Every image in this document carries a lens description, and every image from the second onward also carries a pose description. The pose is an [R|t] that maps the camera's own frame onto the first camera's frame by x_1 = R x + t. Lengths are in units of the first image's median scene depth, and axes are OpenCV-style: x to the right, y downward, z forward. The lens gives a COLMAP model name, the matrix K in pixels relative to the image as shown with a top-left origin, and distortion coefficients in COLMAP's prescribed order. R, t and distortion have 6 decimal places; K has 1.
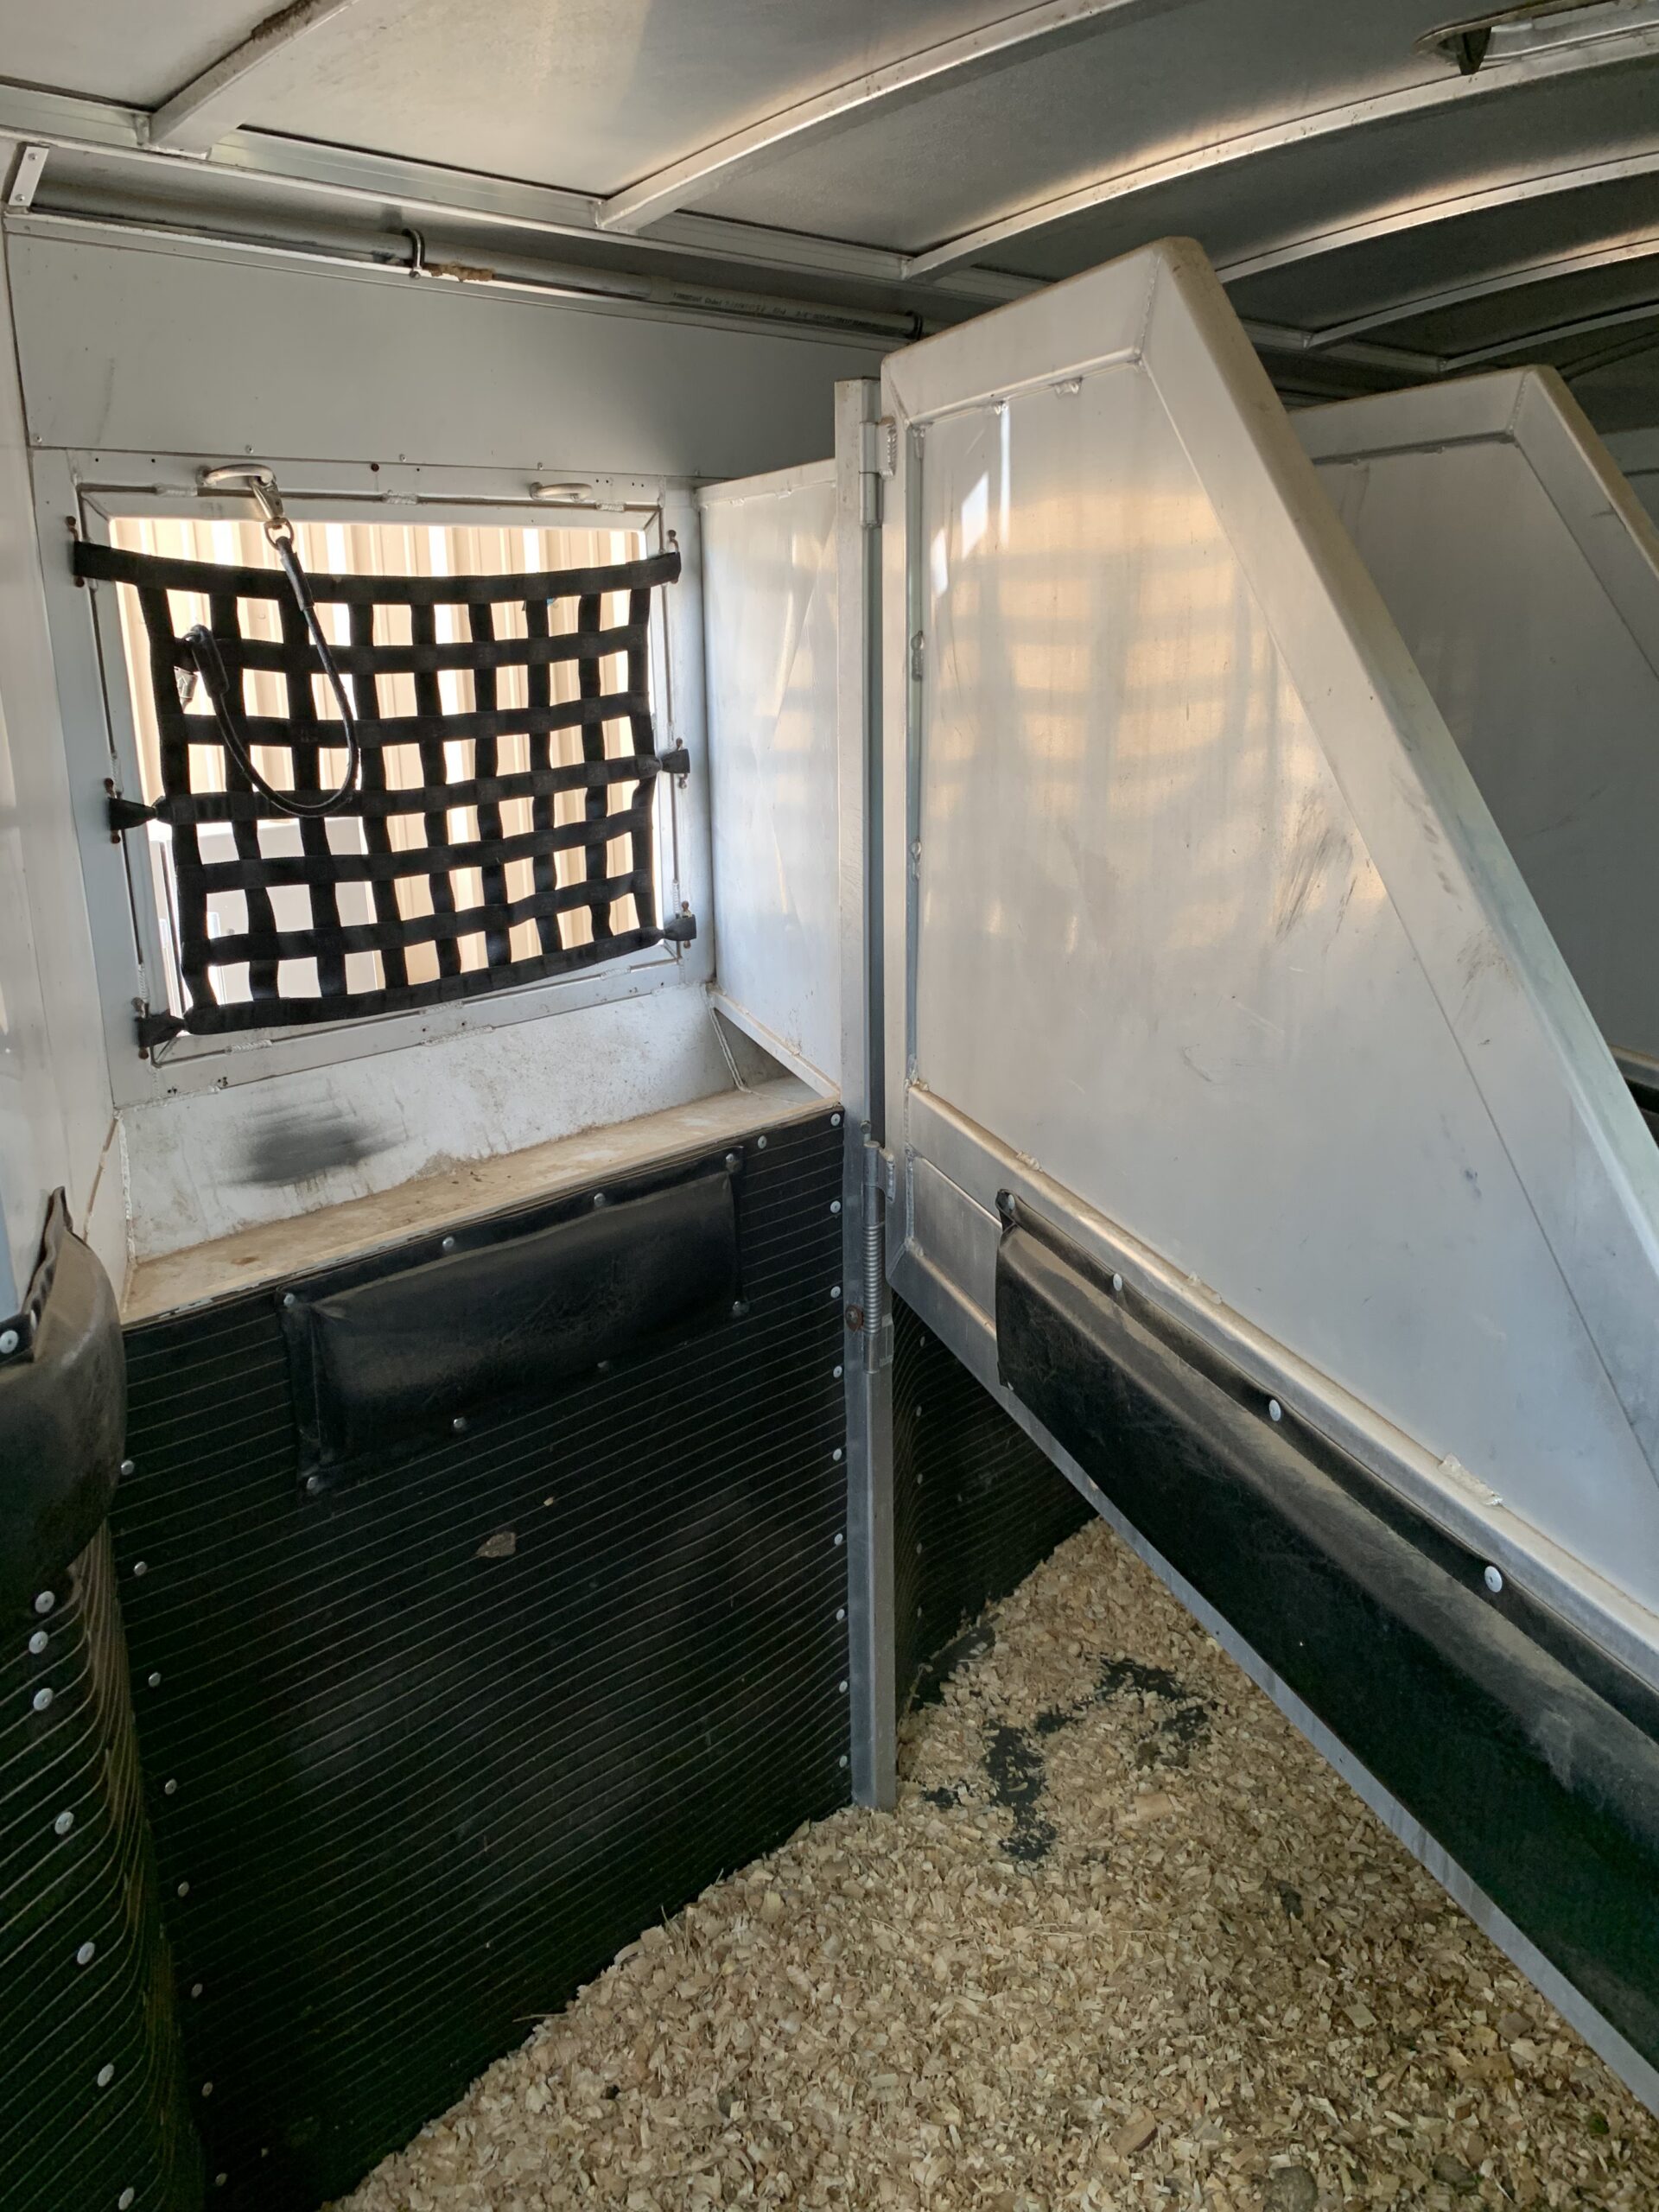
lens RADIAL K [[1690.3, 0, 827.4], [0, 1690.3, 1091.4], [0, 0, 1]] dist [0.003040, 0.001202]
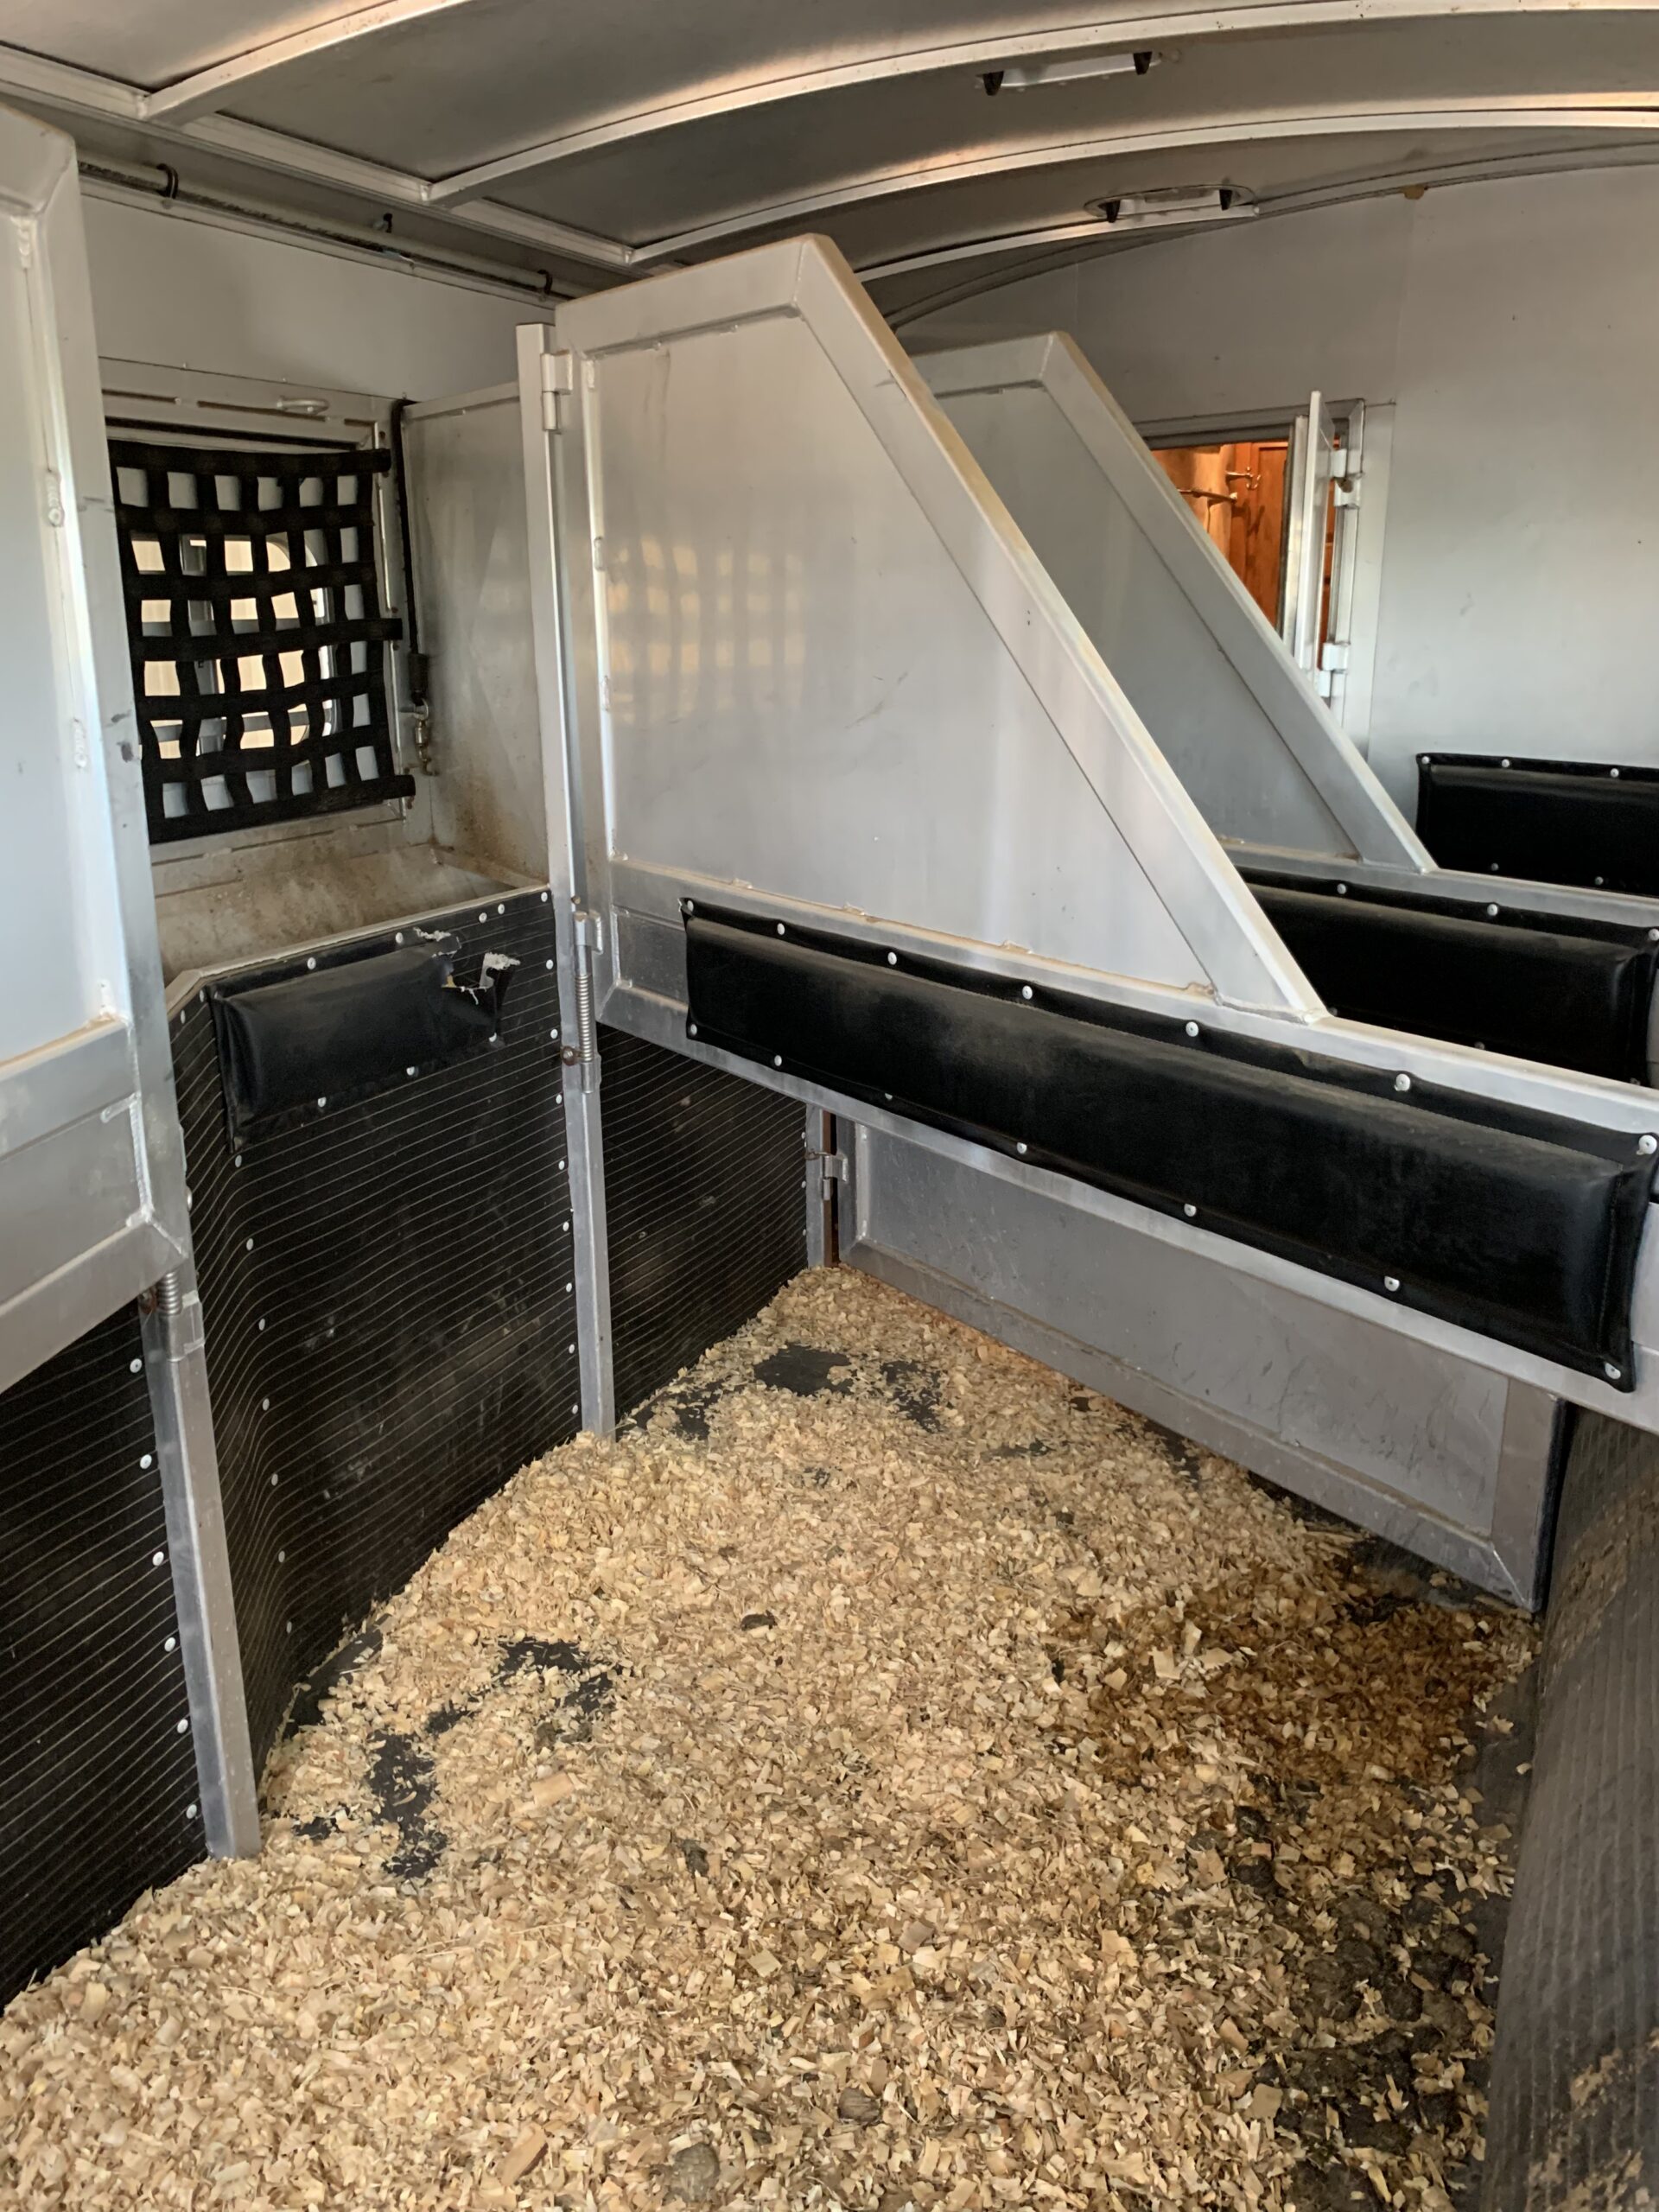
lens RADIAL K [[1690.3, 0, 814.9], [0, 1690.3, 1110.6], [0, 0, 1]] dist [0.003040, 0.001202]
pose [[0.949155, -0.083619, 0.303500, 0.087174], [0.079754, 0.996498, 0.025131, 0.045509], [-0.304539, 0.000352, 0.952500, 0.083623]]
